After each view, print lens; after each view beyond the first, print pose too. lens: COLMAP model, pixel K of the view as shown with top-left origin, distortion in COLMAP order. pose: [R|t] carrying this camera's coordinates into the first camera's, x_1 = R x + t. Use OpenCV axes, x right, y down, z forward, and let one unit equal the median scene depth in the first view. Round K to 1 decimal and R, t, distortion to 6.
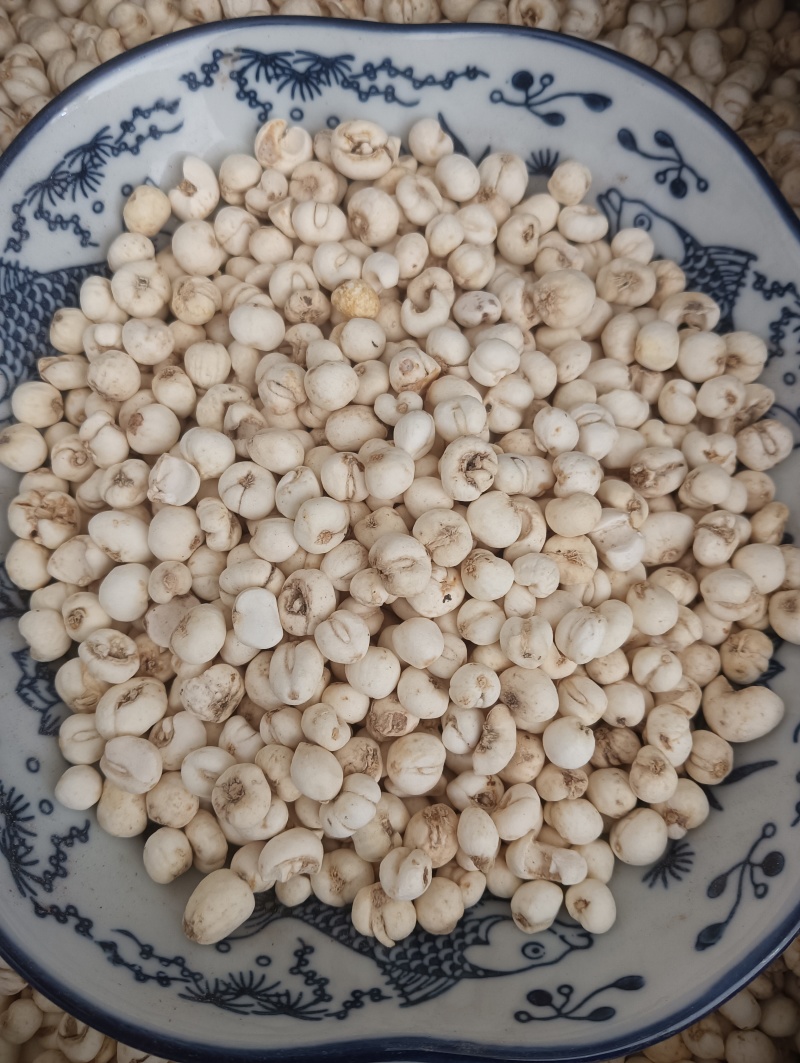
lens RADIAL K [[887.0, 0, 397.8], [0, 887.0, 528.9], [0, 0, 1]] dist [0.084419, -0.255824]
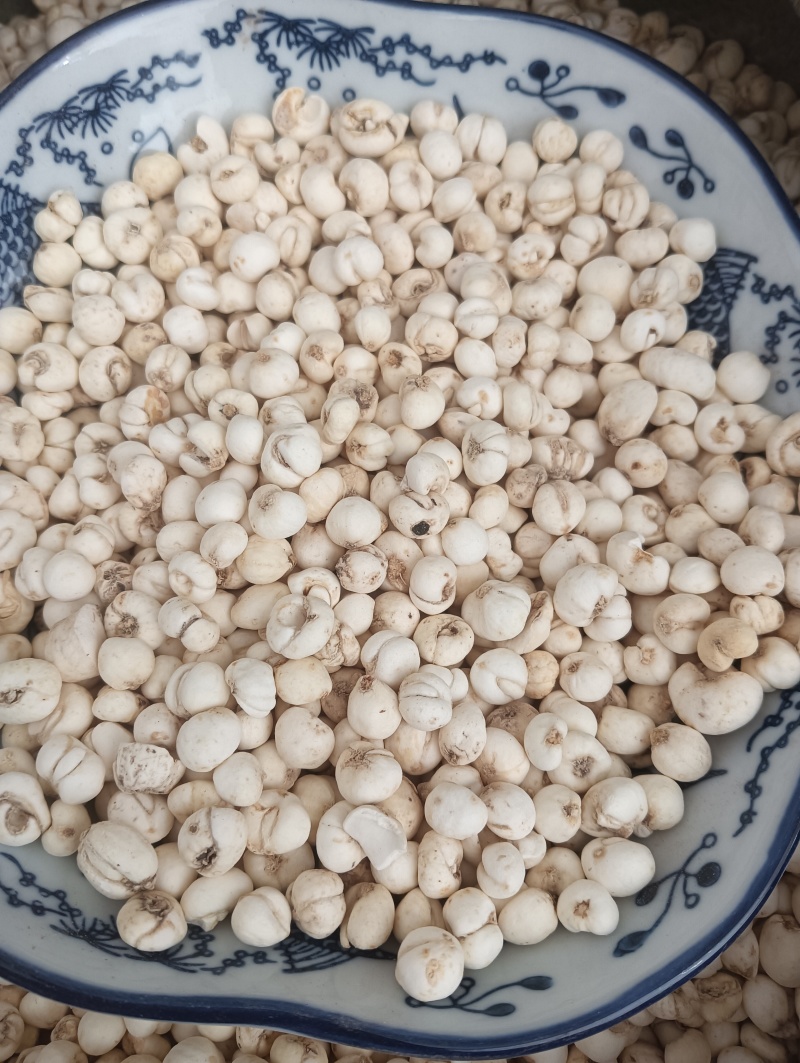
lens RADIAL K [[894.8, 0, 395.7], [0, 894.8, 526.4], [0, 0, 1]] dist [0.050985, -0.207675]
pose [[0.992816, 0.113610, -0.037542, 0.085856], [-0.116228, 0.990228, -0.077073, 0.117262], [0.028419, 0.080883, 0.996318, 0.036720]]
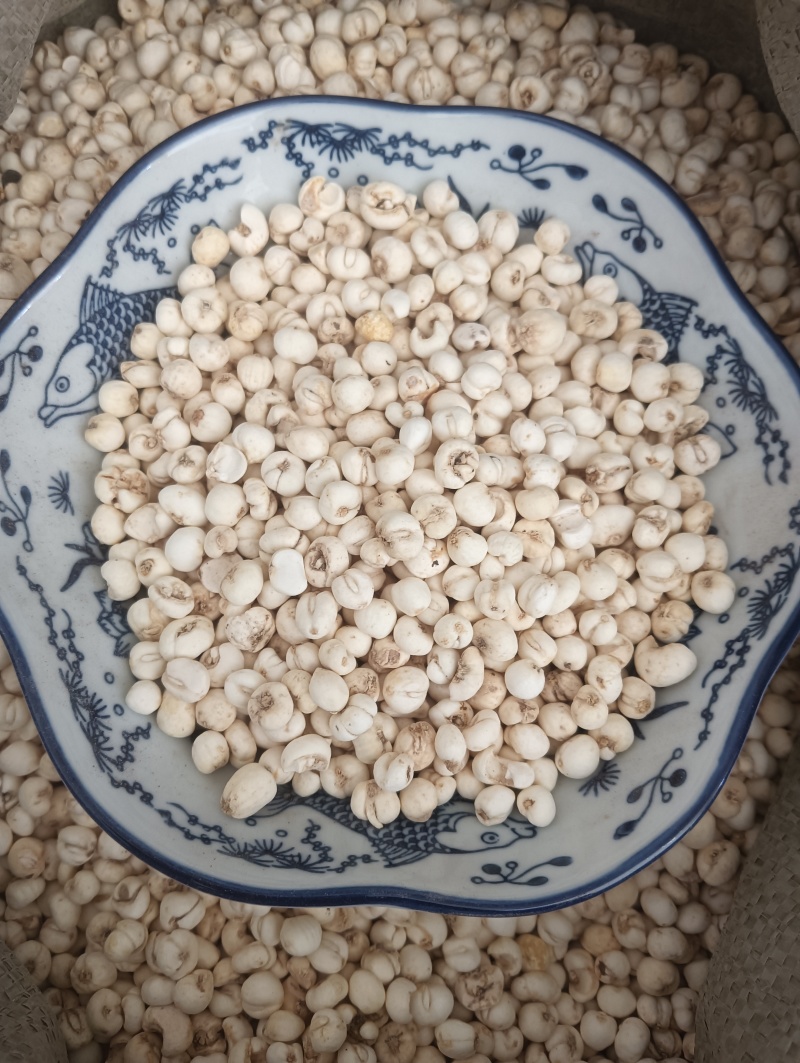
lens RADIAL K [[874.9, 0, 397.4], [0, 874.9, 531.6], [0, 0, 1]] dist [0.138522, -0.376146]
pose [[0.998977, 0.042924, -0.014238, 0.016438], [-0.042903, 0.999078, 0.001760, 0.031534], [0.014300, -0.001148, 0.999897, -0.265572]]
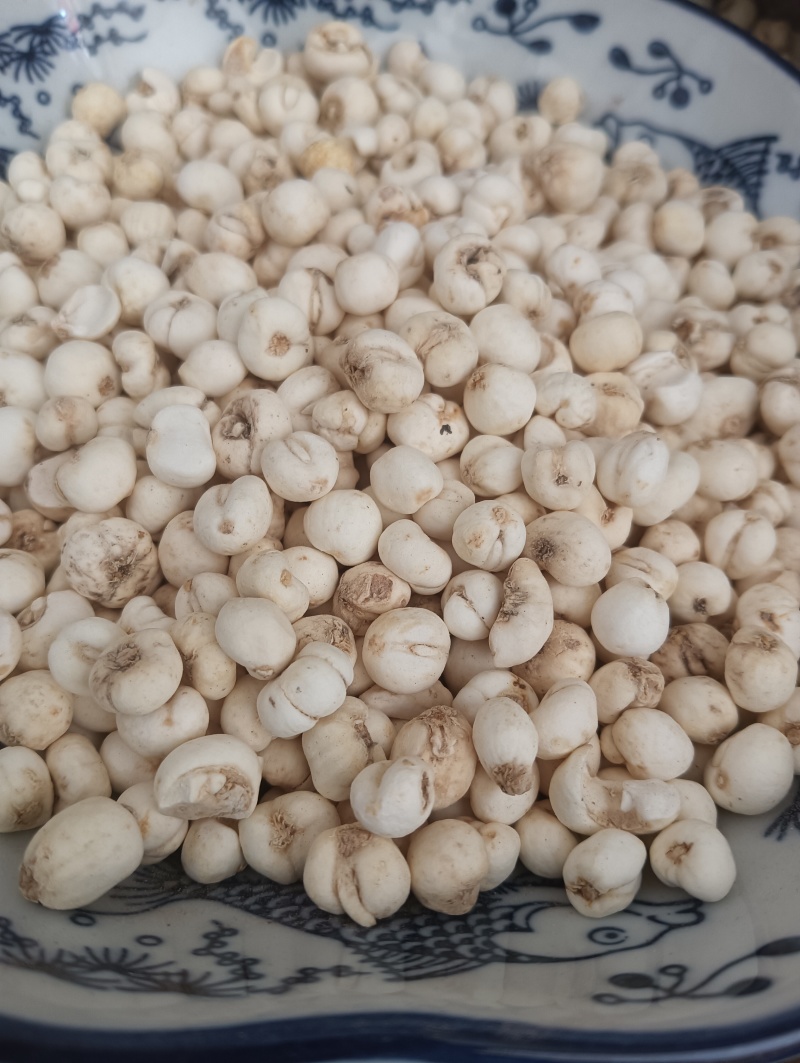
lens RADIAL K [[894.8, 0, 395.7], [0, 894.8, 526.4], [0, 0, 1]] dist [0.050985, -0.207675]
pose [[0.999677, -0.001646, 0.025364, -0.004197], [0.010000, 0.942883, -0.332974, 0.388104], [-0.023367, 0.333120, 0.942595, 0.327445]]
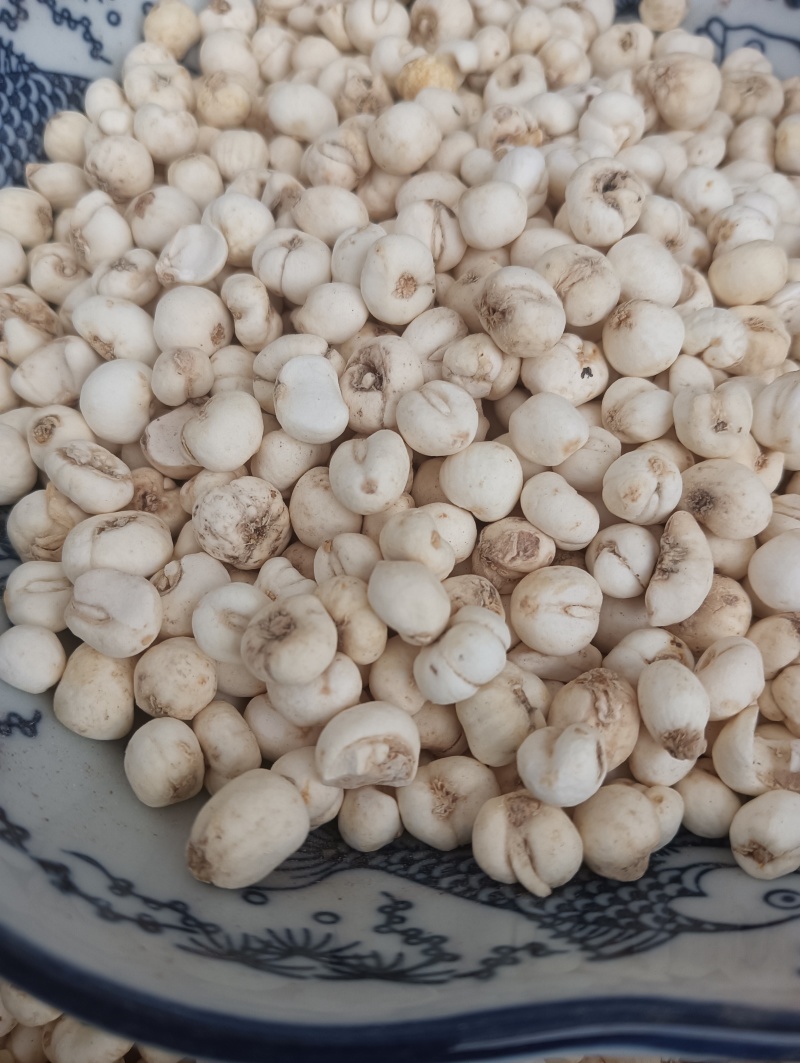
lens RADIAL K [[894.8, 0, 395.7], [0, 894.8, 526.4], [0, 0, 1]] dist [0.050985, -0.207675]
pose [[0.999691, -0.024844, -0.000931, -0.091141], [0.023830, 0.968221, -0.248958, 0.352682], [0.007087, 0.248859, 0.968514, 0.350553]]
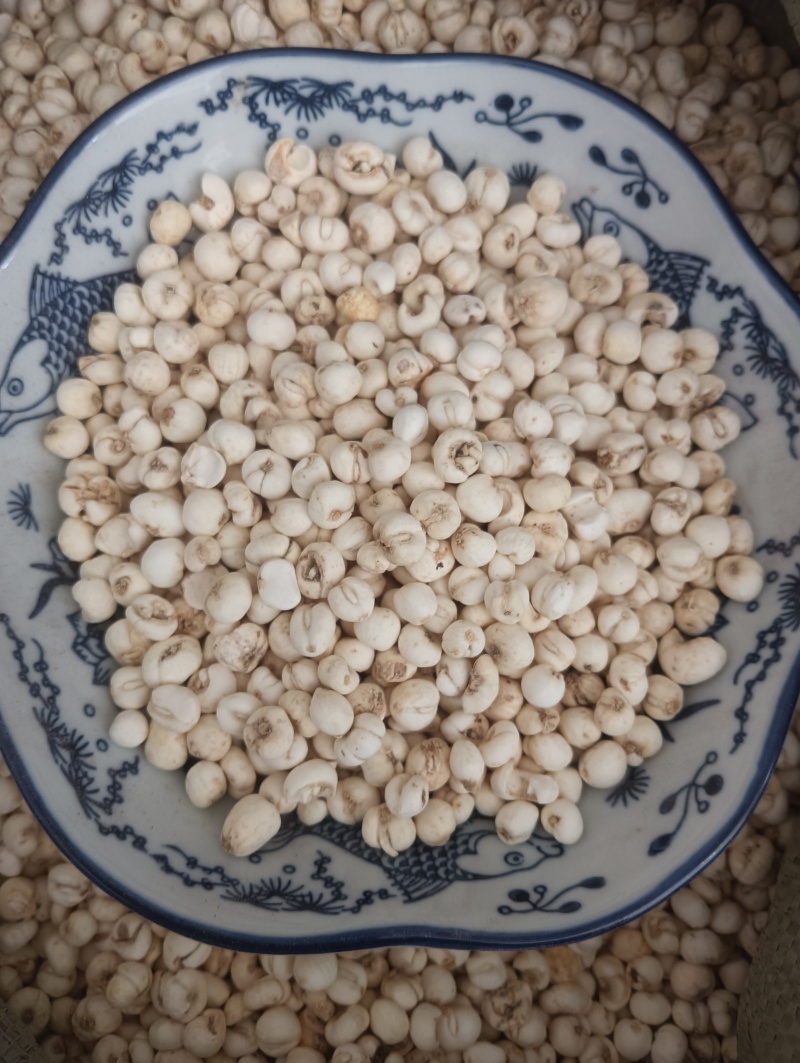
lens RADIAL K [[885.7, 0, 399.9], [0, 885.7, 530.6], [0, 0, 1]] dist [0.105544, -0.293838]
pose [[0.999900, -0.009780, 0.010263, -0.008699], [0.009268, 0.998768, 0.048741, -0.025198], [-0.010727, -0.048641, 0.998759, -0.164853]]
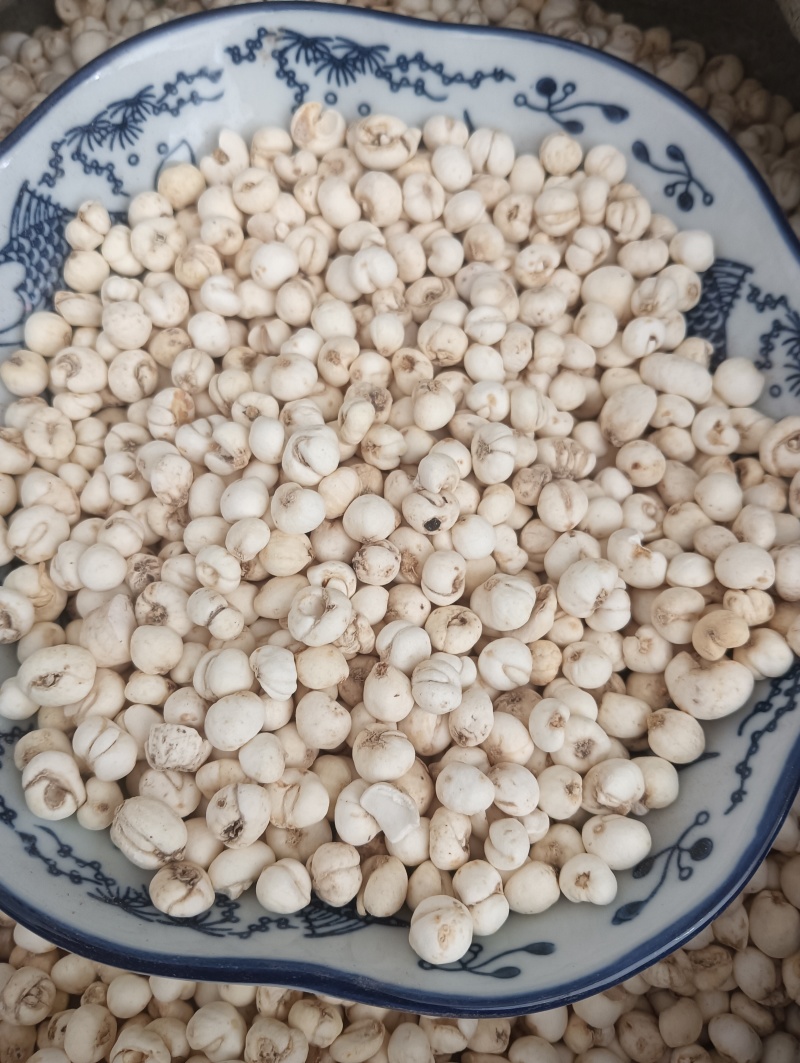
lens RADIAL K [[894.8, 0, 395.7], [0, 894.8, 526.4], [0, 0, 1]] dist [0.050985, -0.207675]
pose [[0.992176, 0.118680, -0.038764, 0.074887], [-0.121175, 0.990156, -0.070056, 0.120866], [0.030068, 0.074205, 0.996790, -0.022663]]
